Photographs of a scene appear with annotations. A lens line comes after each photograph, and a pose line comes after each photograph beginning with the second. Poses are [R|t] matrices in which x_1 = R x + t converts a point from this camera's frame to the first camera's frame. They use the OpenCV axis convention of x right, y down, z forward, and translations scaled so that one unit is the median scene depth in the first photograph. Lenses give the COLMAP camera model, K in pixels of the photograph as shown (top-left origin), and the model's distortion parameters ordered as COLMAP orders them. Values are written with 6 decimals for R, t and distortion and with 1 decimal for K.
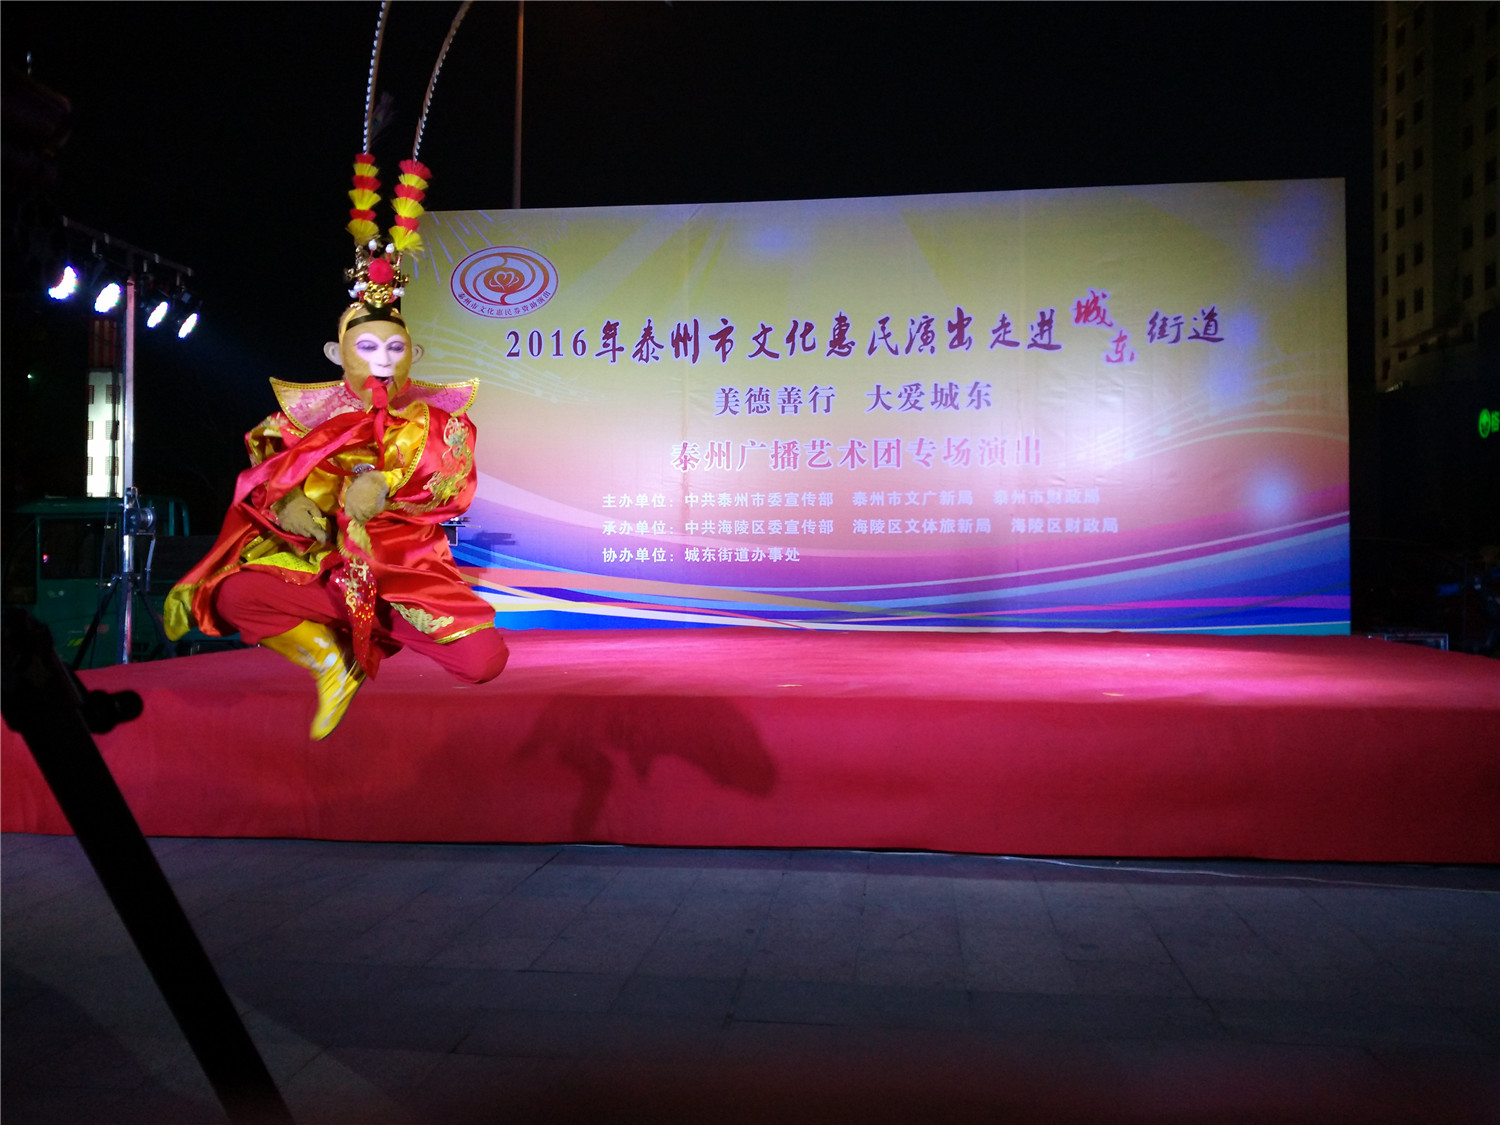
lens RADIAL K [[1165.1, 0, 752.7], [0, 1165.1, 565.3], [0, 0, 1]] dist [0.109829, -0.084976]
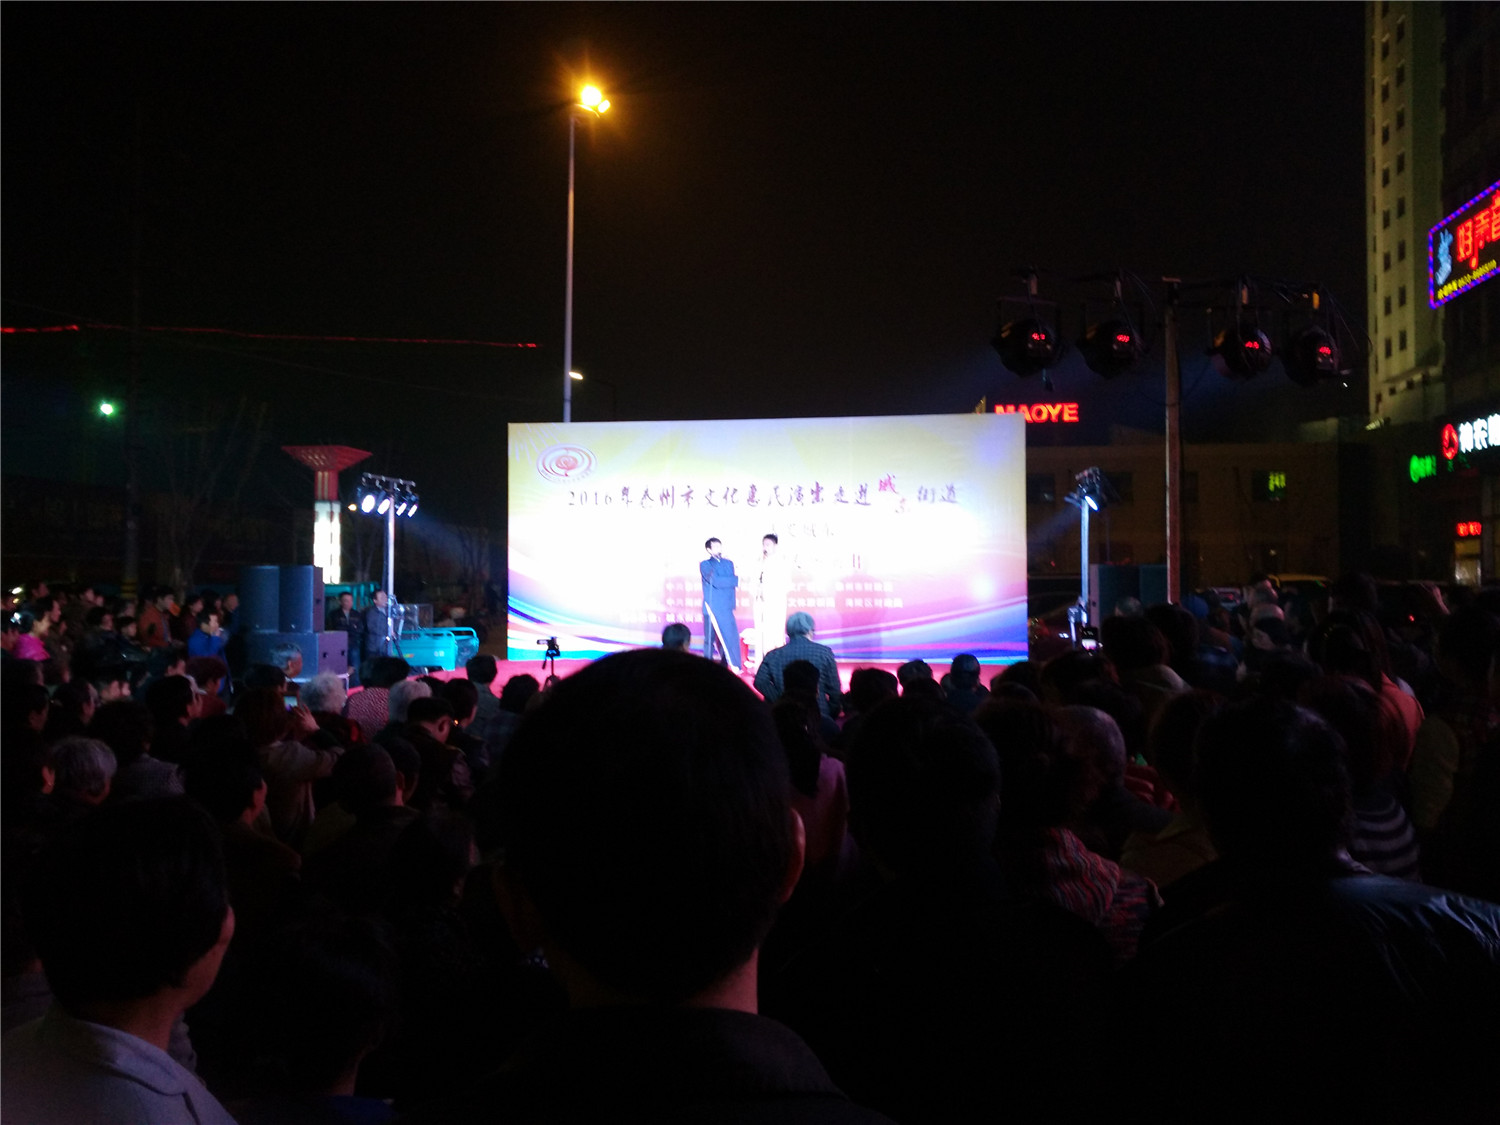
lens RADIAL K [[1165.1, 0, 757.1], [0, 1165.1, 542.3], [0, 0, 1]] dist [0.109829, -0.084976]
pose [[0.999242, -0.002376, -0.038848, 0.152320], [0.001208, 0.999548, -0.030049, -0.071294], [0.038902, 0.029979, 0.998793, -0.788336]]
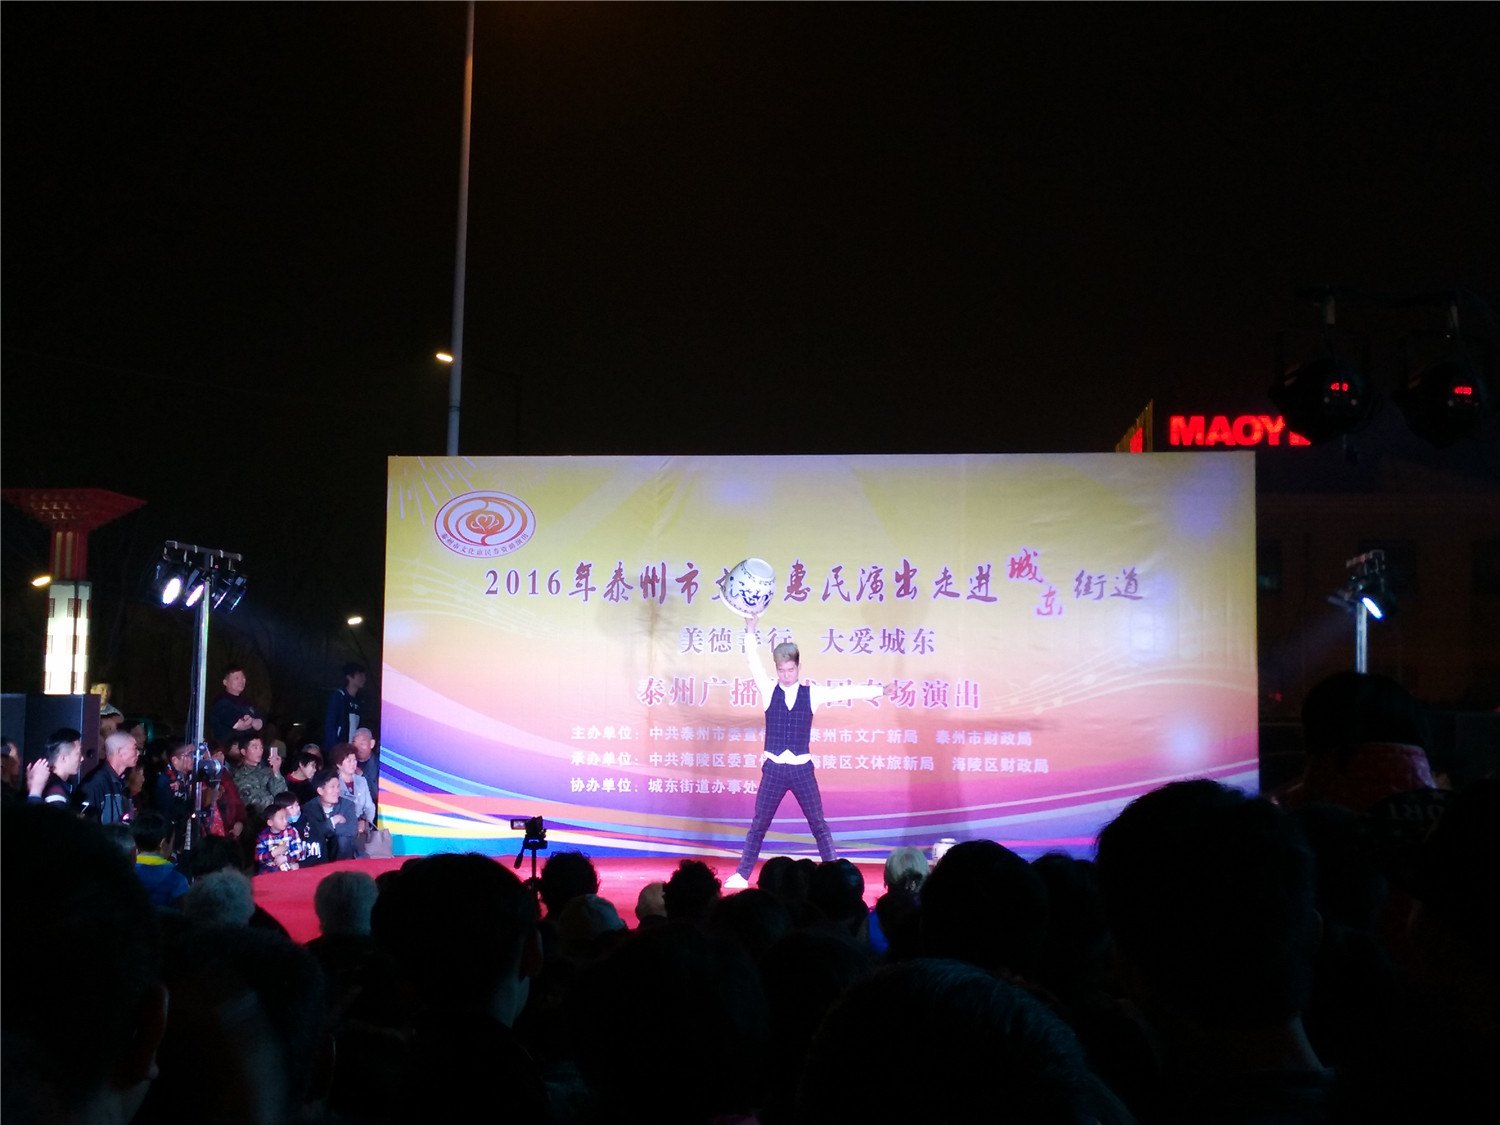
lens RADIAL K [[2082.0, 0, 762.1], [0, 2082.0, 537.0], [0, 0, 1]] dist [0.171264, 0.000000]
pose [[0.999546, 0.010024, -0.028420, 0.097329], [-0.012384, 0.996377, -0.084138, -0.076564], [0.027474, 0.084452, 0.996049, -0.912838]]
